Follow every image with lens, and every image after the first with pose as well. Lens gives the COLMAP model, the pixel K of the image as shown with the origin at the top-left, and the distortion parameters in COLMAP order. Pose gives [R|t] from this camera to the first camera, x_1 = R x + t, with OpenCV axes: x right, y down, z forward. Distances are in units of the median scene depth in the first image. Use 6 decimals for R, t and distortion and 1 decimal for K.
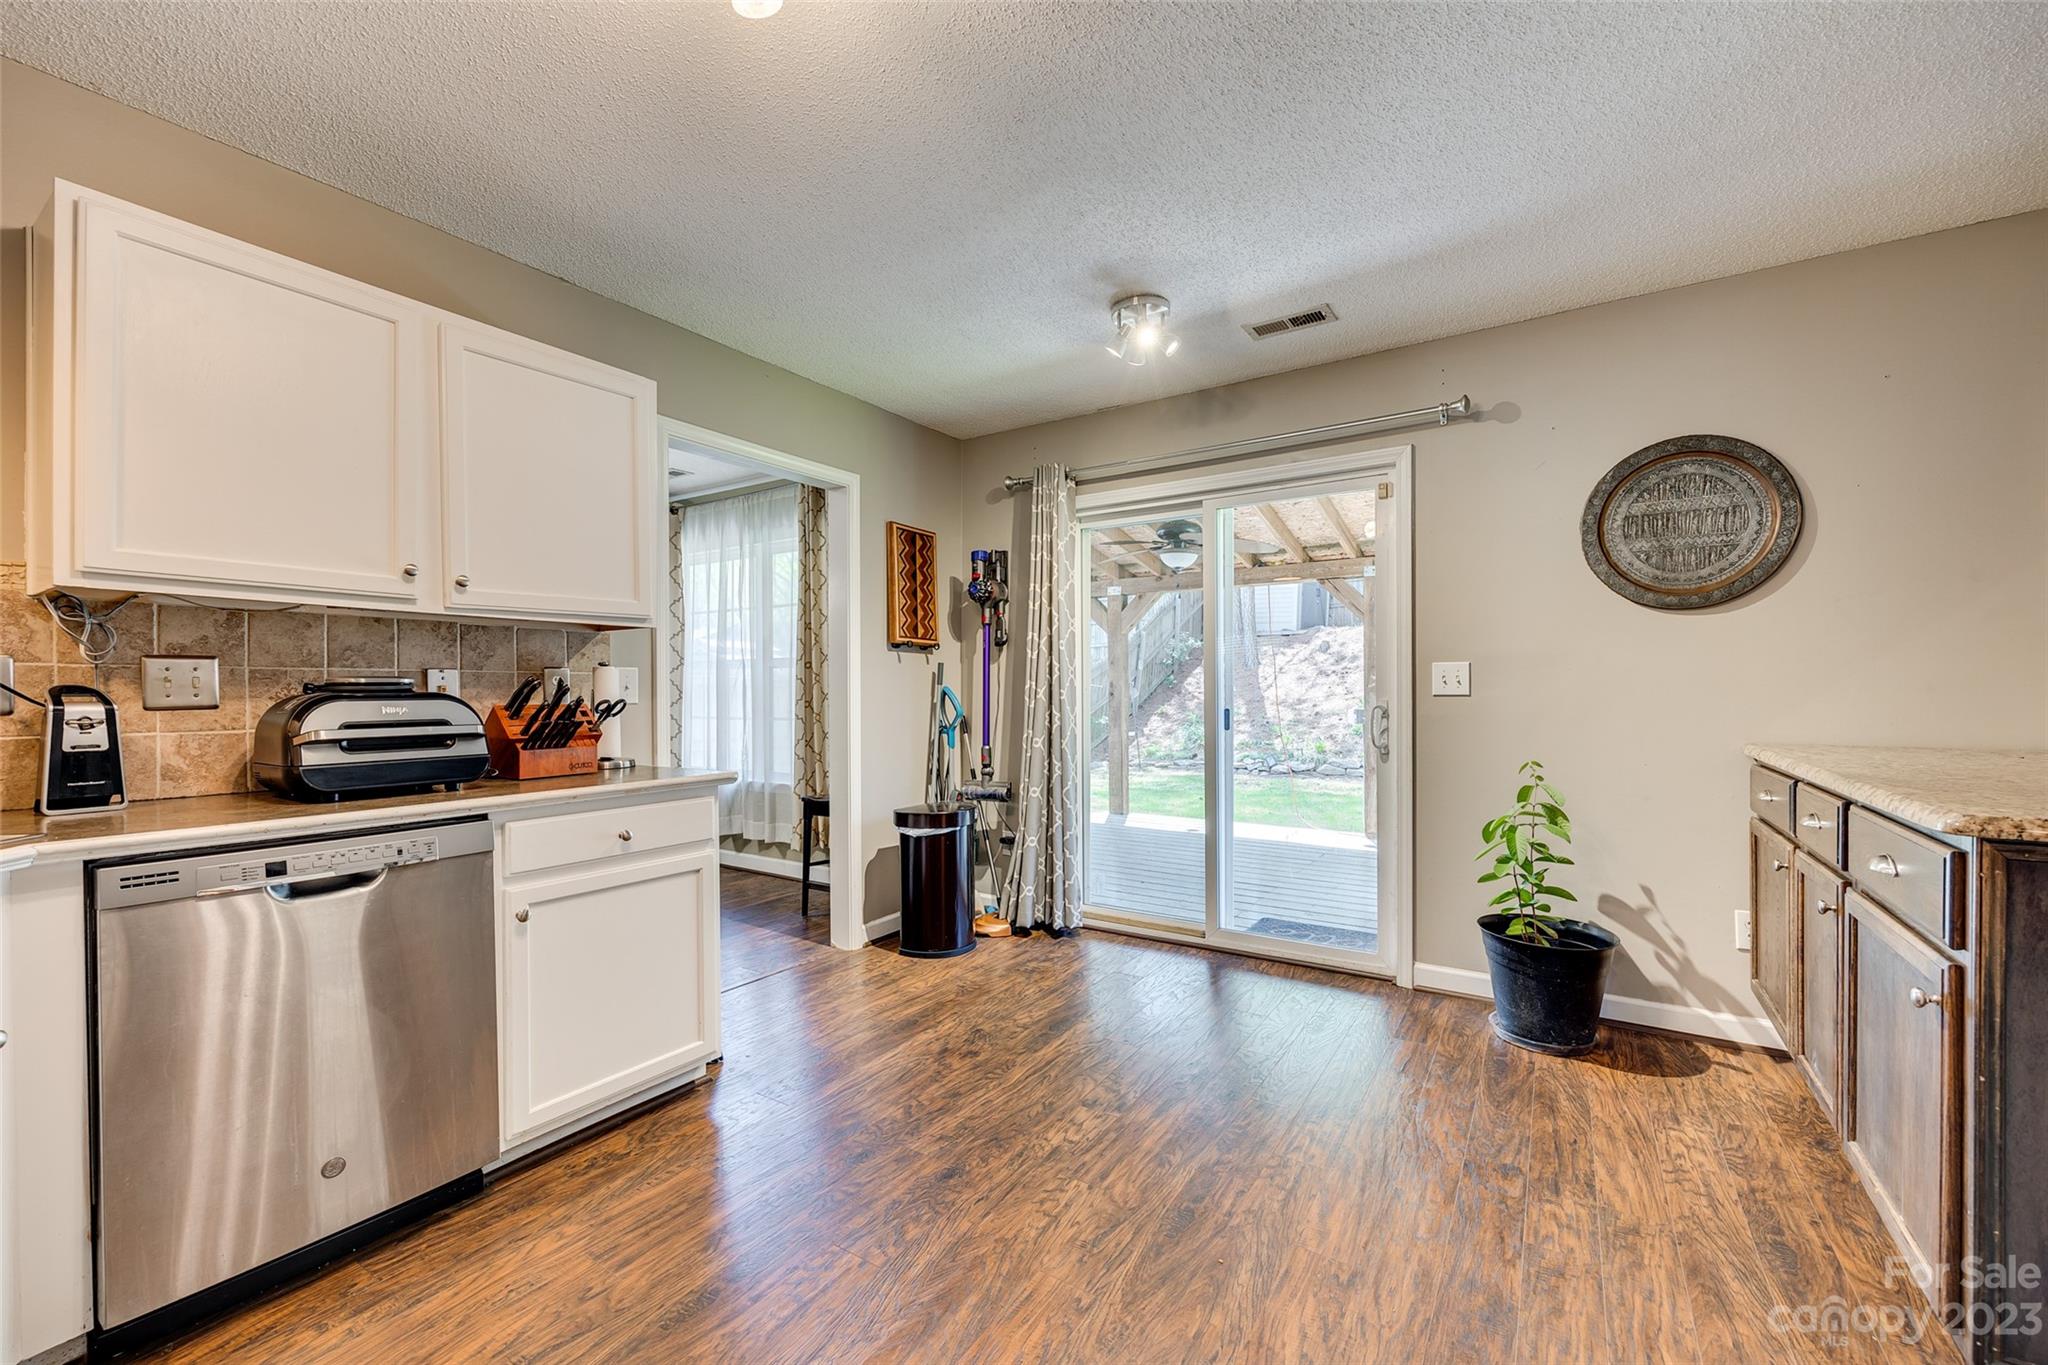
lens RADIAL K [[828.8, 0, 1024.2], [0, 828.8, 686.1], [0, 0, 1]] dist [-0.002869, 0.000150]
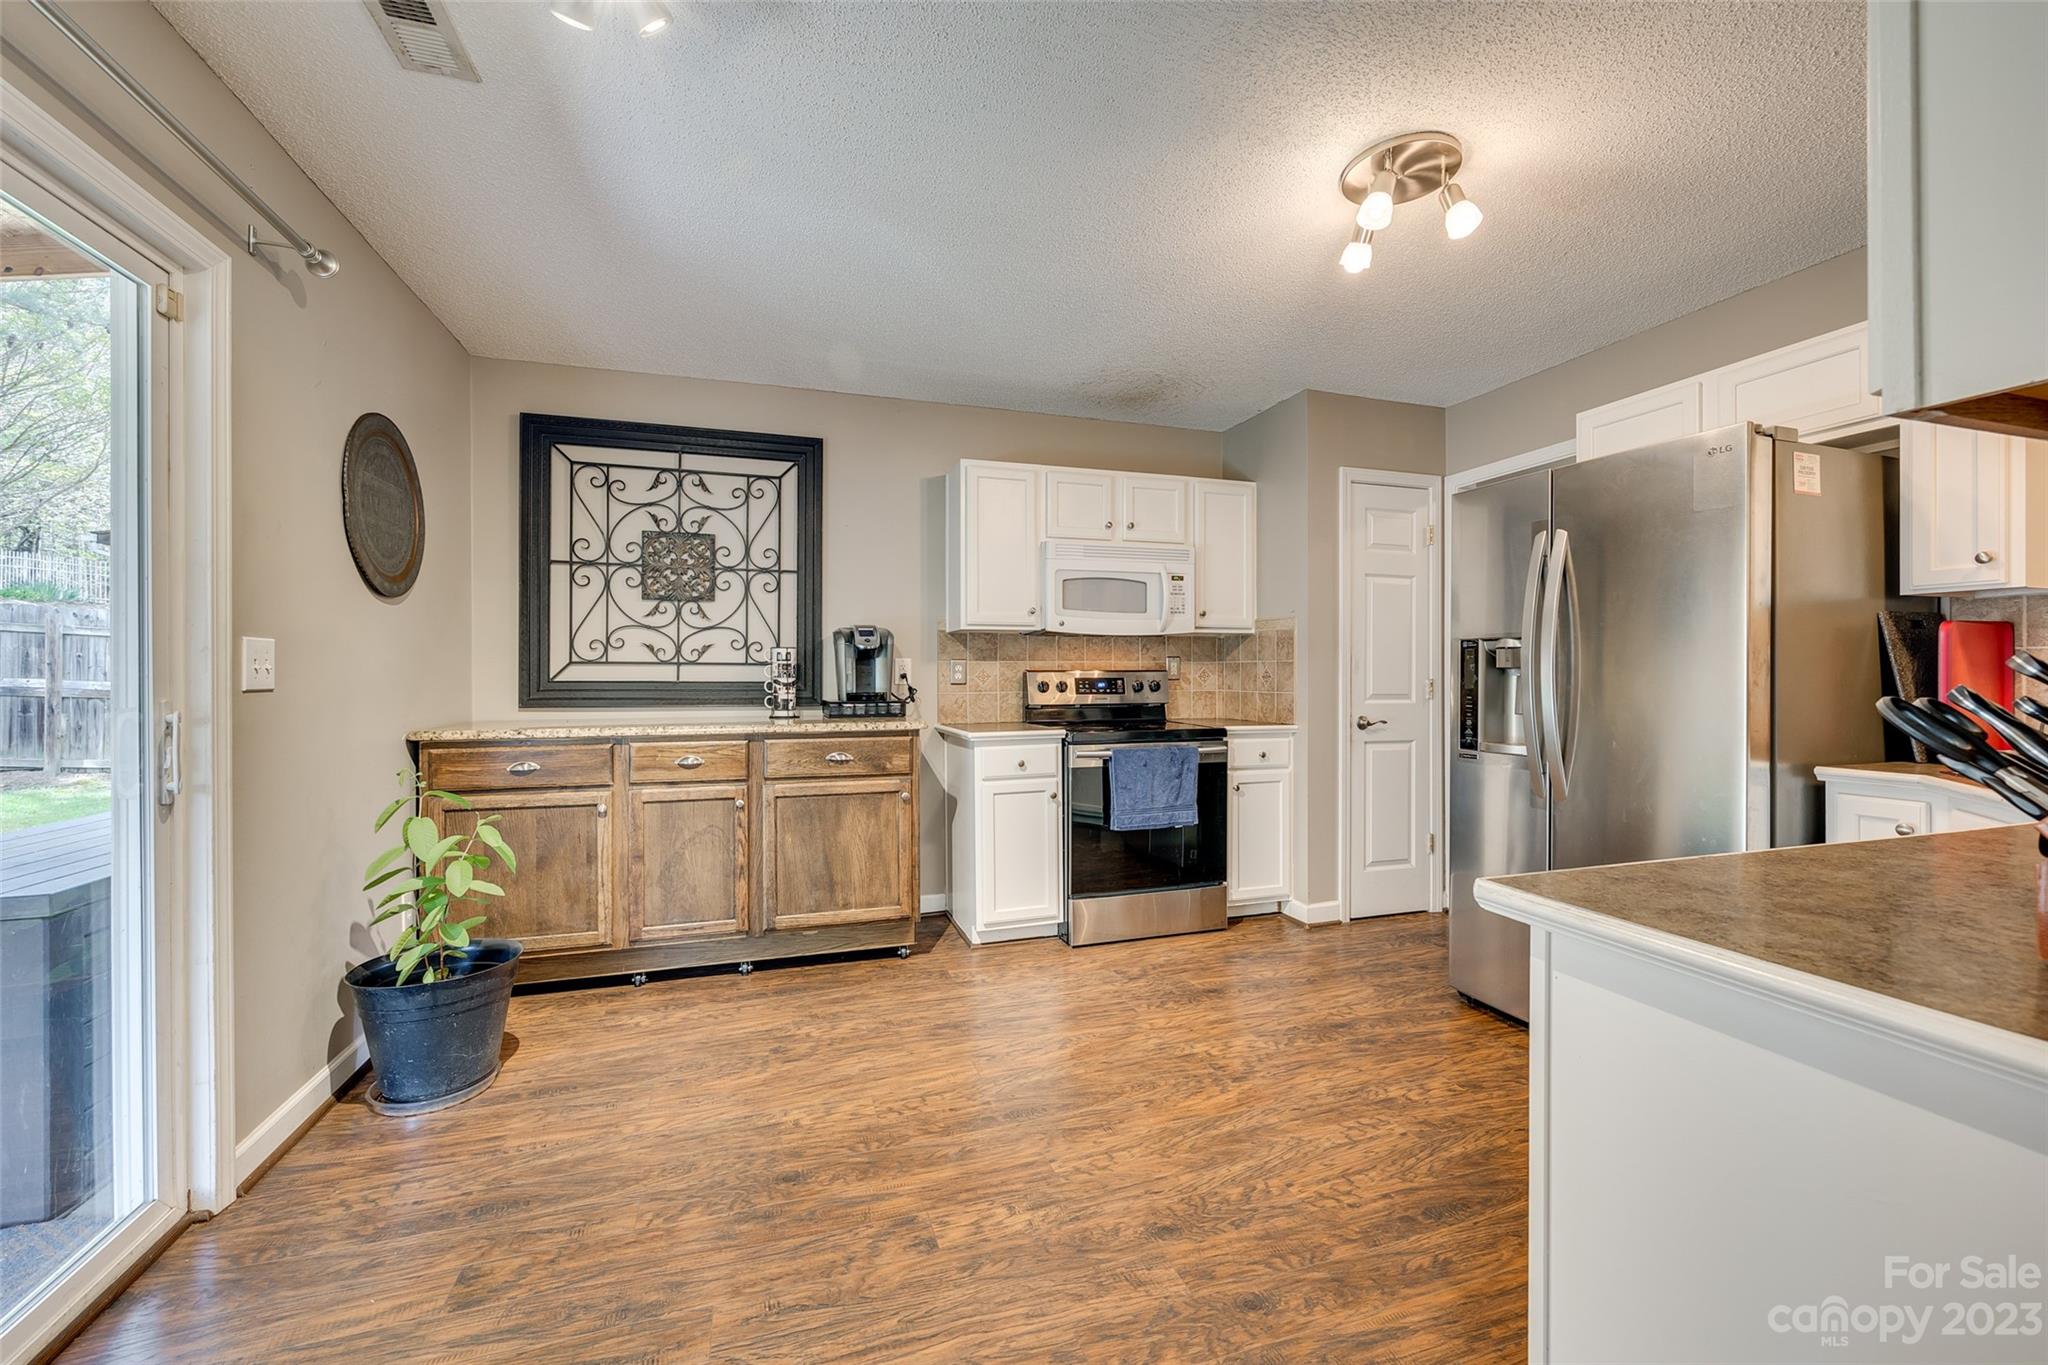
lens RADIAL K [[828.8, 0, 1026.5], [0, 828.8, 681.8], [0, 0, 1]] dist [-0.002869, 0.000150]
pose [[-0.784214, 0.002756, 0.620484, -0.544915], [0.005205, 0.999984, 0.002138, 0.011098], [-0.620469, 0.004906, -0.784216, 1.862203]]
